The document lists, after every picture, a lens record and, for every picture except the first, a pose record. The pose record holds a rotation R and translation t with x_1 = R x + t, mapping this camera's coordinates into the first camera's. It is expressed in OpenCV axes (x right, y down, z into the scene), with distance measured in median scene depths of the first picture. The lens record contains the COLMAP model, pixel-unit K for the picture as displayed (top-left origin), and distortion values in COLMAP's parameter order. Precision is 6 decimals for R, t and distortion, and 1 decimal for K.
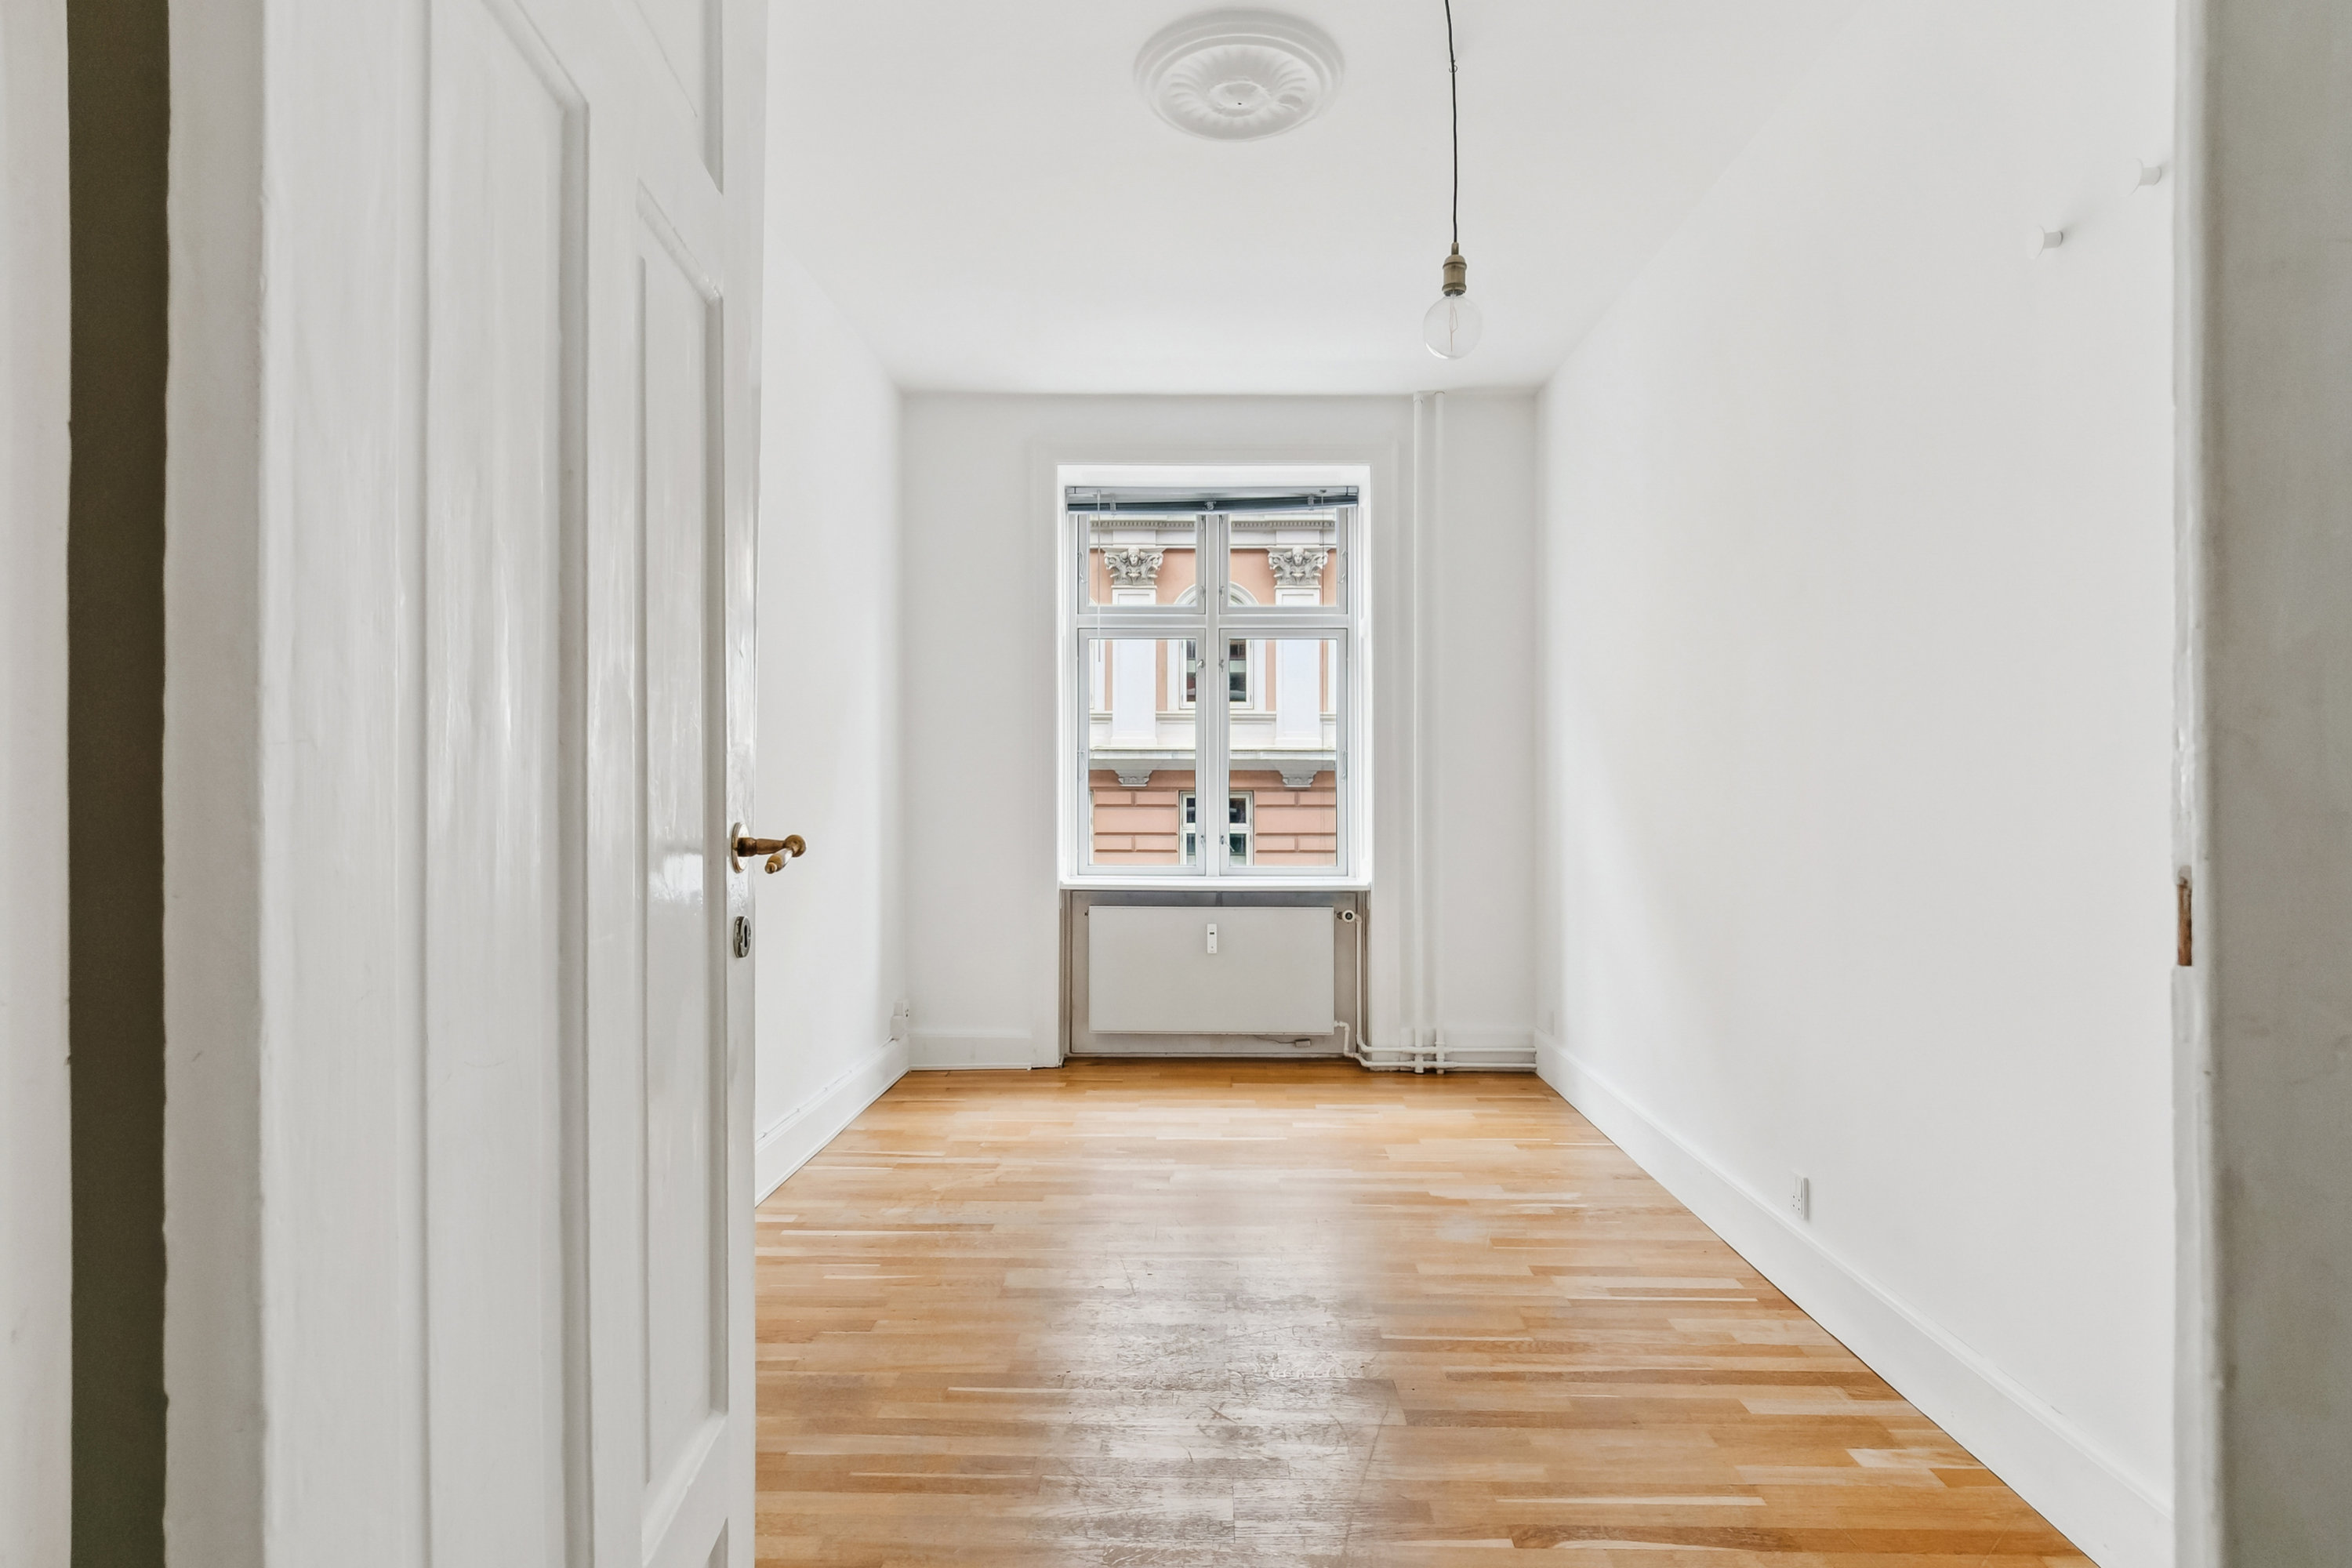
lens RADIAL K [[1272.8, 0, 1185.2], [0, 1272.8, 777.6], [0, 0, 1]] dist [0.009978, -0.005946]
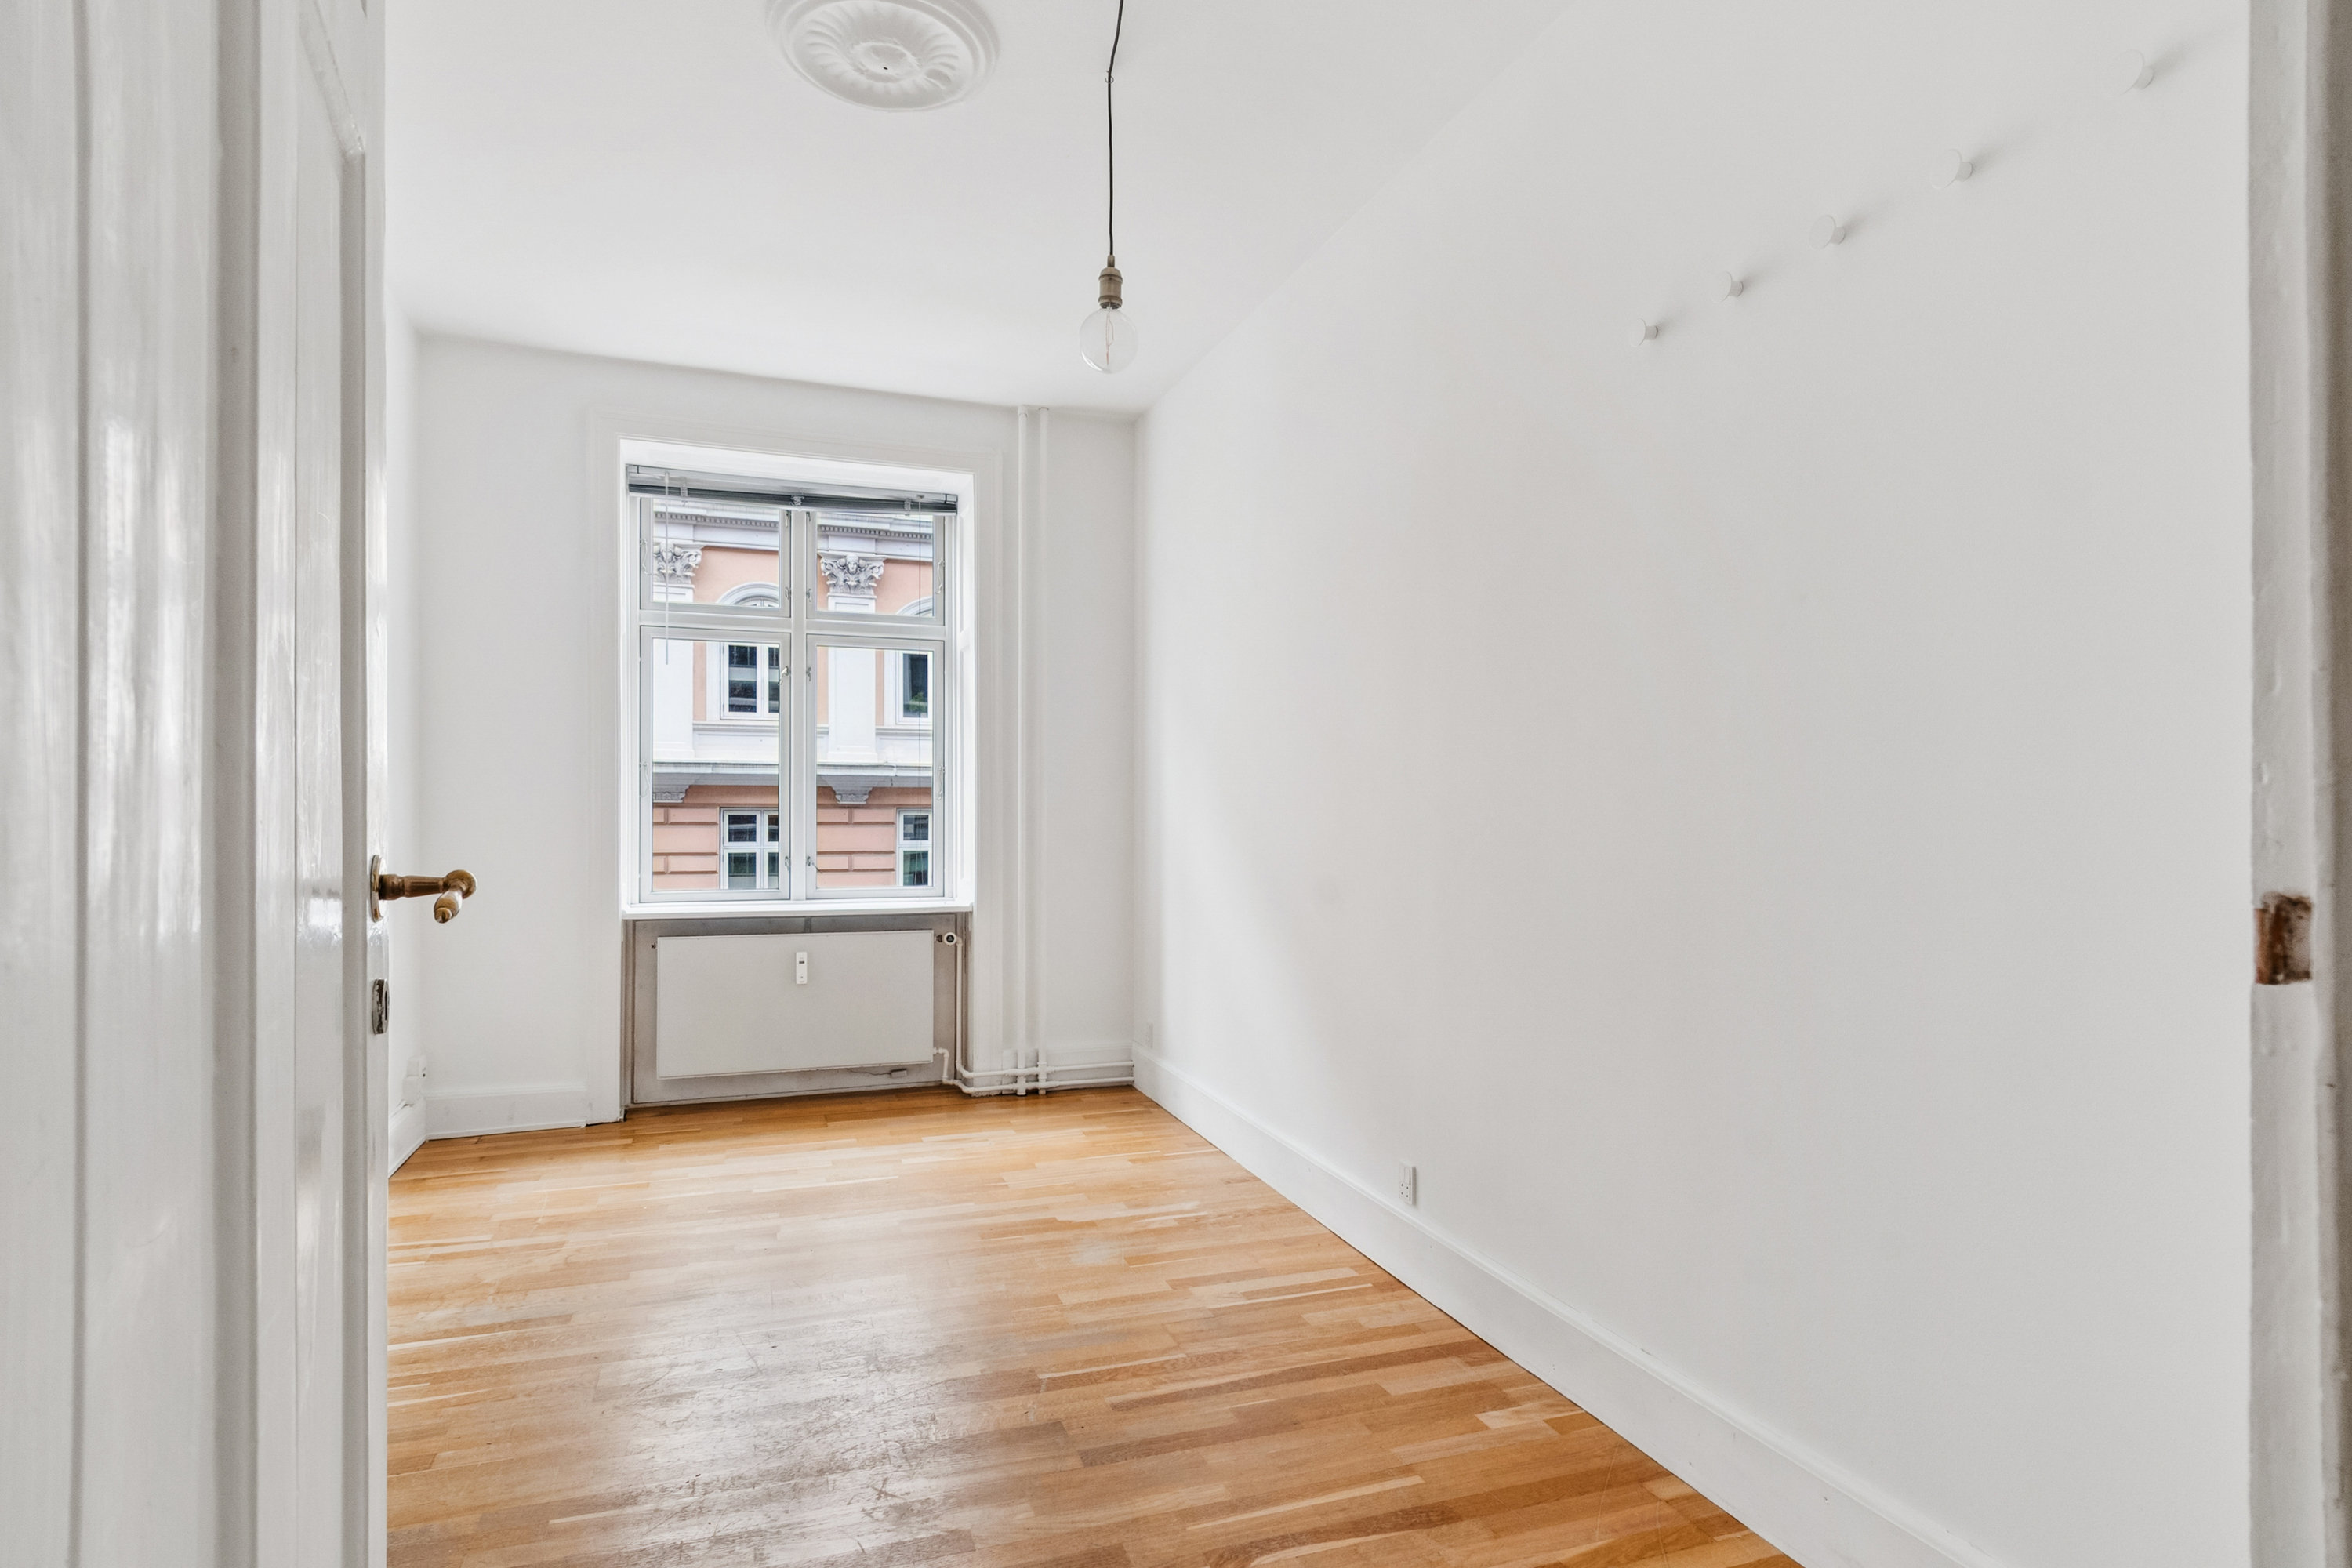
lens RADIAL K [[1264.7, 0, 1174.3], [0, 1264.7, 793.9], [0, 0, 1]] dist [0.007595, -0.008075]
pose [[0.932852, 0.006590, 0.360200, -0.089220], [-0.006585, 0.999978, -0.001241, -0.001333], [-0.360200, -0.001214, 0.932874, 0.064490]]
